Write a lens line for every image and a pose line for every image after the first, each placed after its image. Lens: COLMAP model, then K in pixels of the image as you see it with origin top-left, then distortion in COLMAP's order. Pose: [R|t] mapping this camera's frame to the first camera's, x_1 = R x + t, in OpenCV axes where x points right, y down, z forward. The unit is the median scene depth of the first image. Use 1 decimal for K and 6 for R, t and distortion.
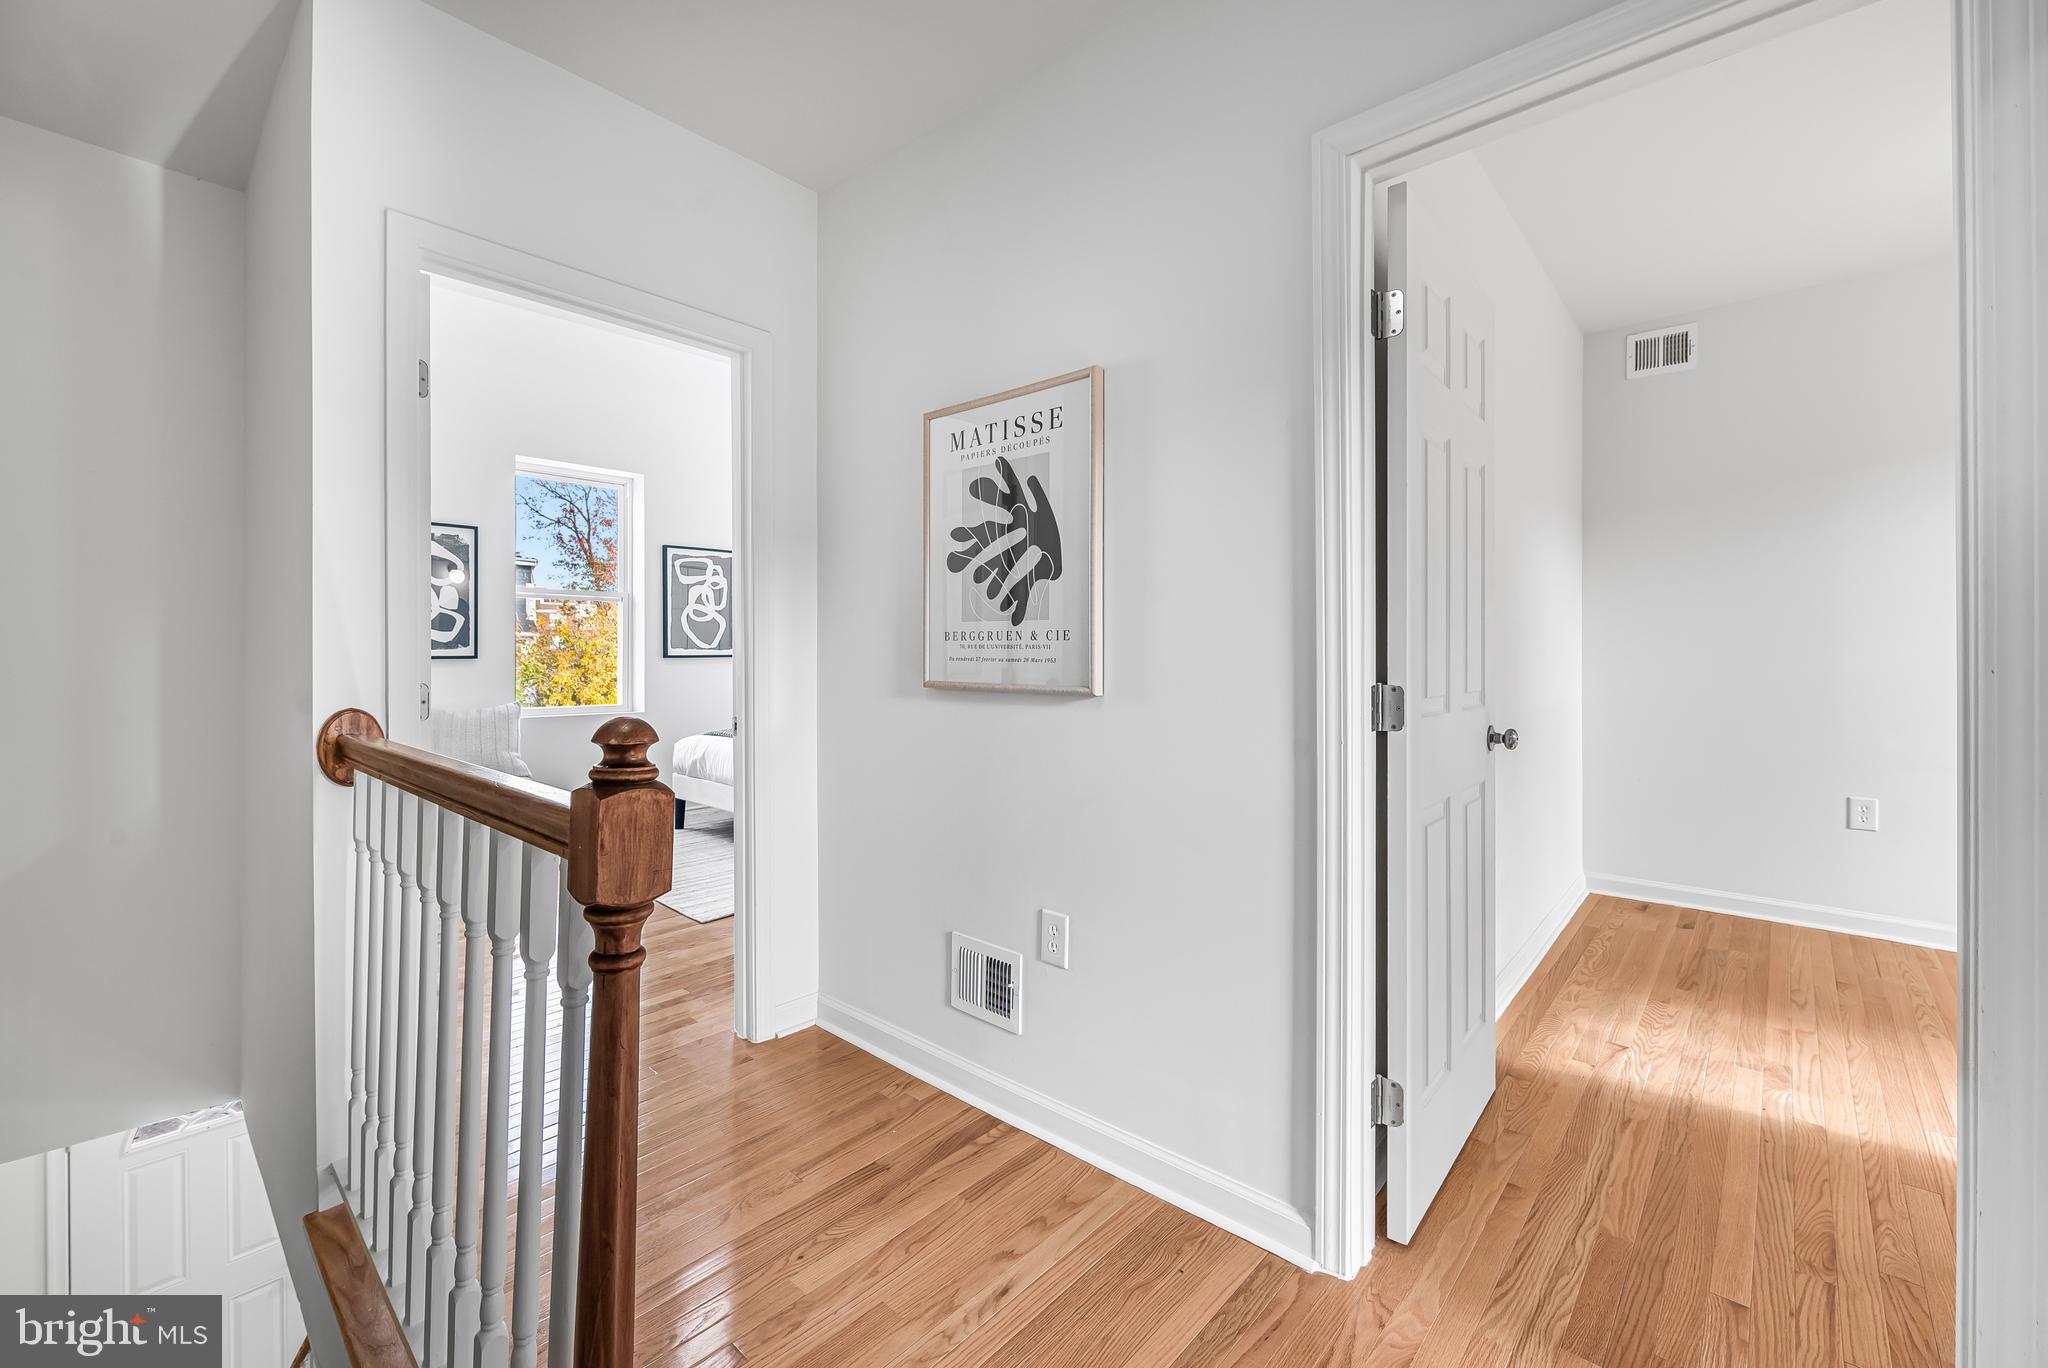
lens RADIAL K [[820.0, 0, 1034.4], [0, 820.0, 669.5], [0, 0, 1]] dist [-0.003977, -0.000187]
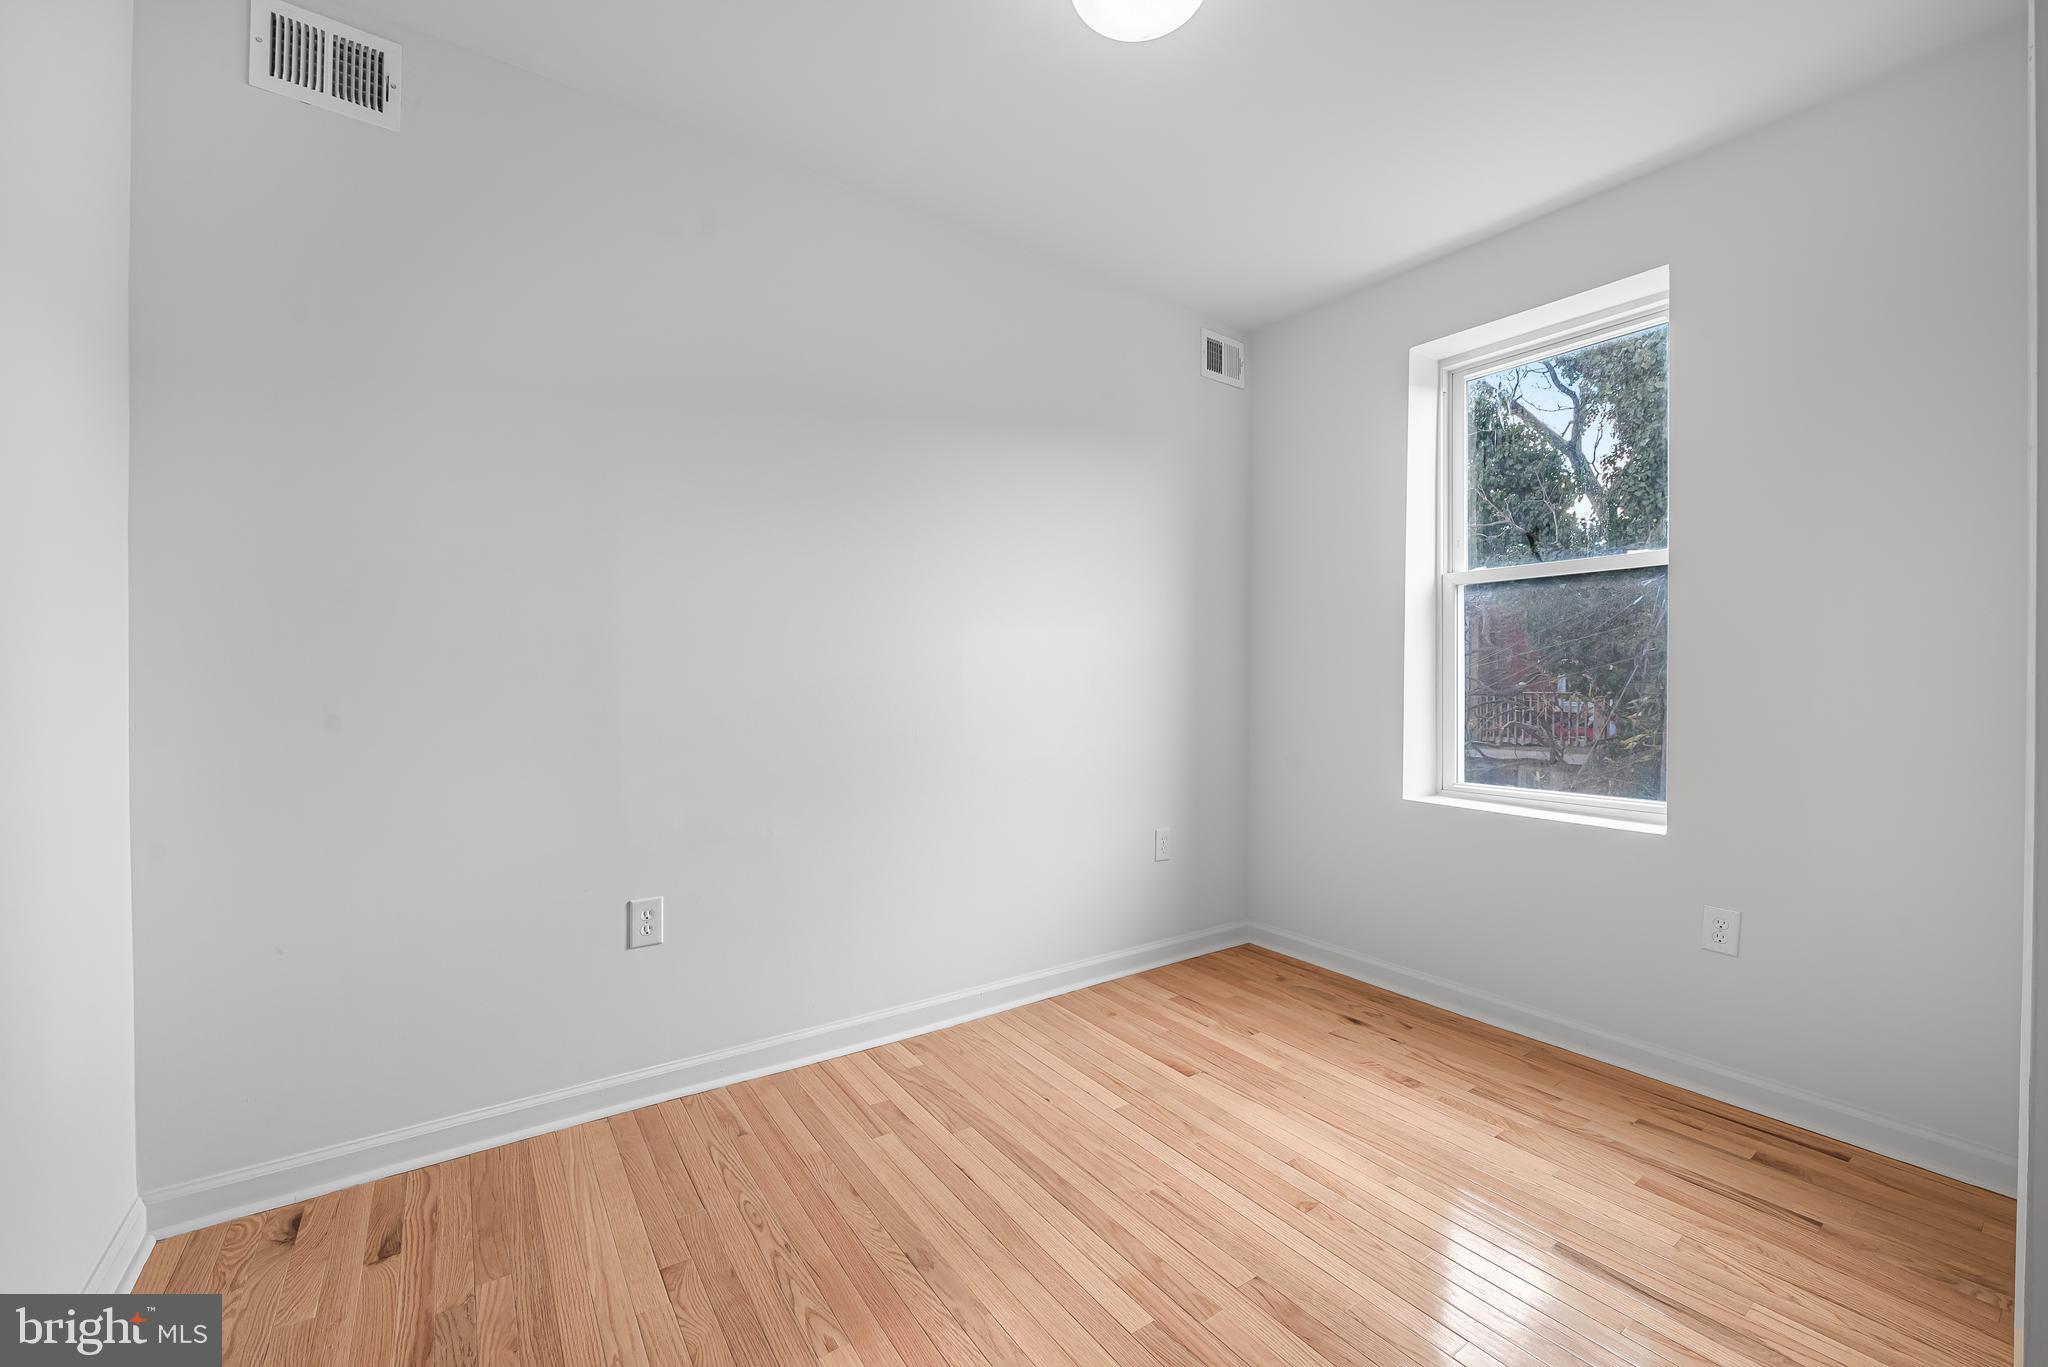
lens RADIAL K [[820.0, 0, 1033.8], [0, 820.0, 680.8], [0, 0, 1]] dist [-0.003977, -0.000187]
pose [[0.205059, 0.006554, 0.978728, 0.418214], [0.011952, 0.999886, -0.009199, -0.010682], [-0.978677, 0.013584, 0.204957, 0.543715]]
